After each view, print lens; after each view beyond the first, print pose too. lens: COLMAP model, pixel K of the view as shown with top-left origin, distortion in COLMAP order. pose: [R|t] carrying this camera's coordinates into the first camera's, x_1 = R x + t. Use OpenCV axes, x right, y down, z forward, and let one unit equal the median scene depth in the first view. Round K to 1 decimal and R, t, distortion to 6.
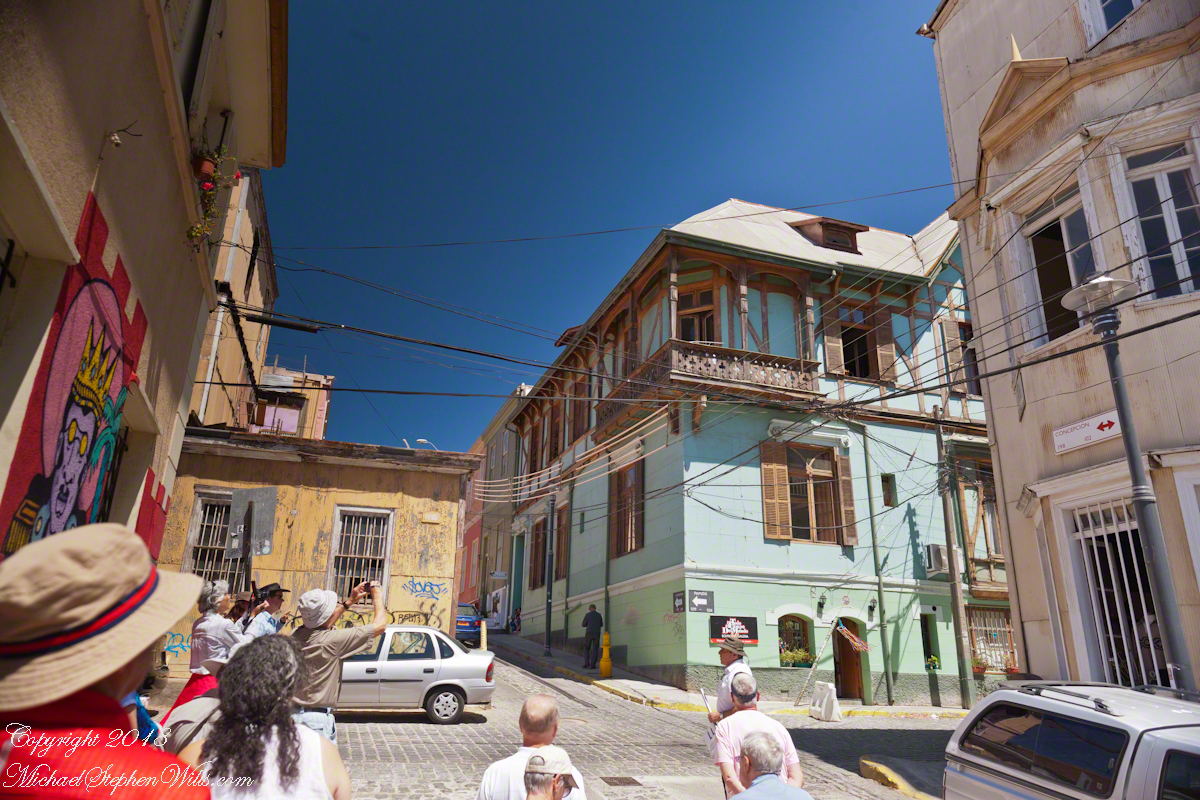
lens RADIAL K [[814.2, 0, 602.2], [0, 814.2, 390.8], [0, 0, 1]] dist [0.004451, 0.000957]
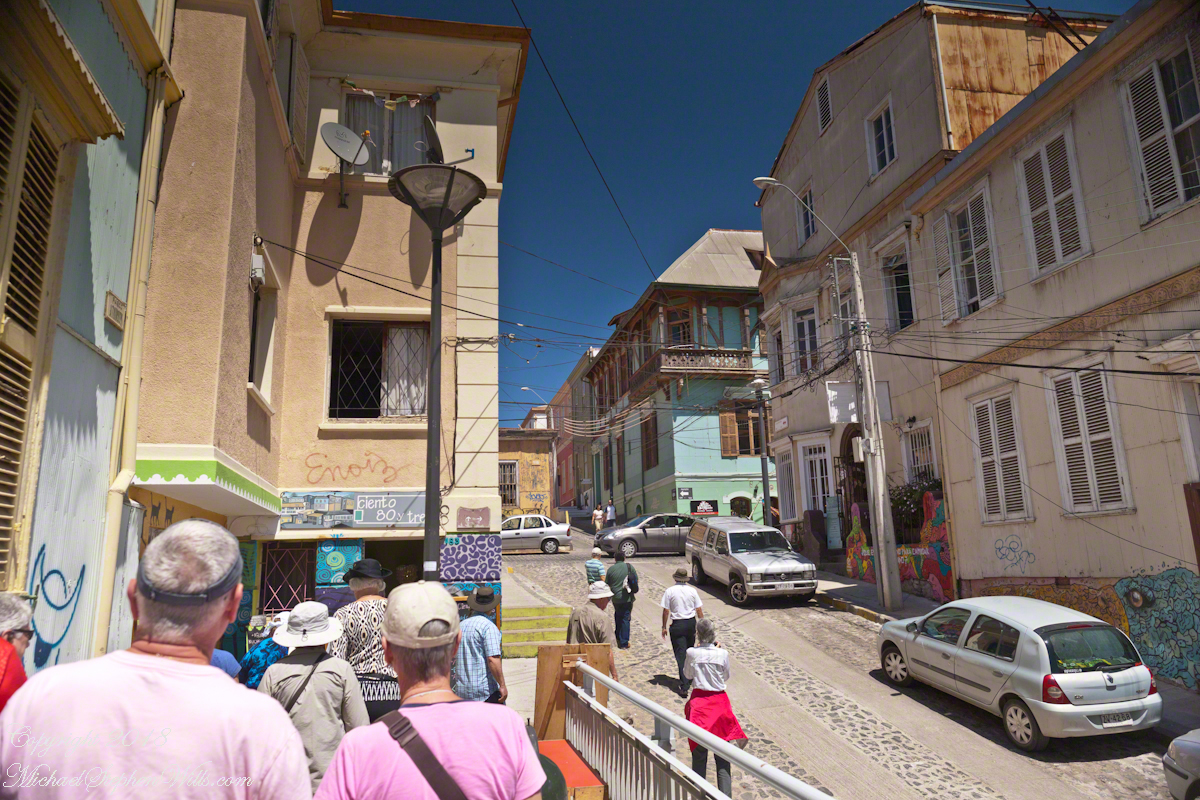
lens RADIAL K [[814.2, 0, 597.1], [0, 814.2, 402.5], [0, 0, 1]] dist [0.004451, 0.000957]
pose [[0.988342, -0.077020, -0.131335, 0.169075], [0.095021, 0.986028, 0.136818, -0.197992], [0.118962, -0.147702, 0.981851, -0.736251]]
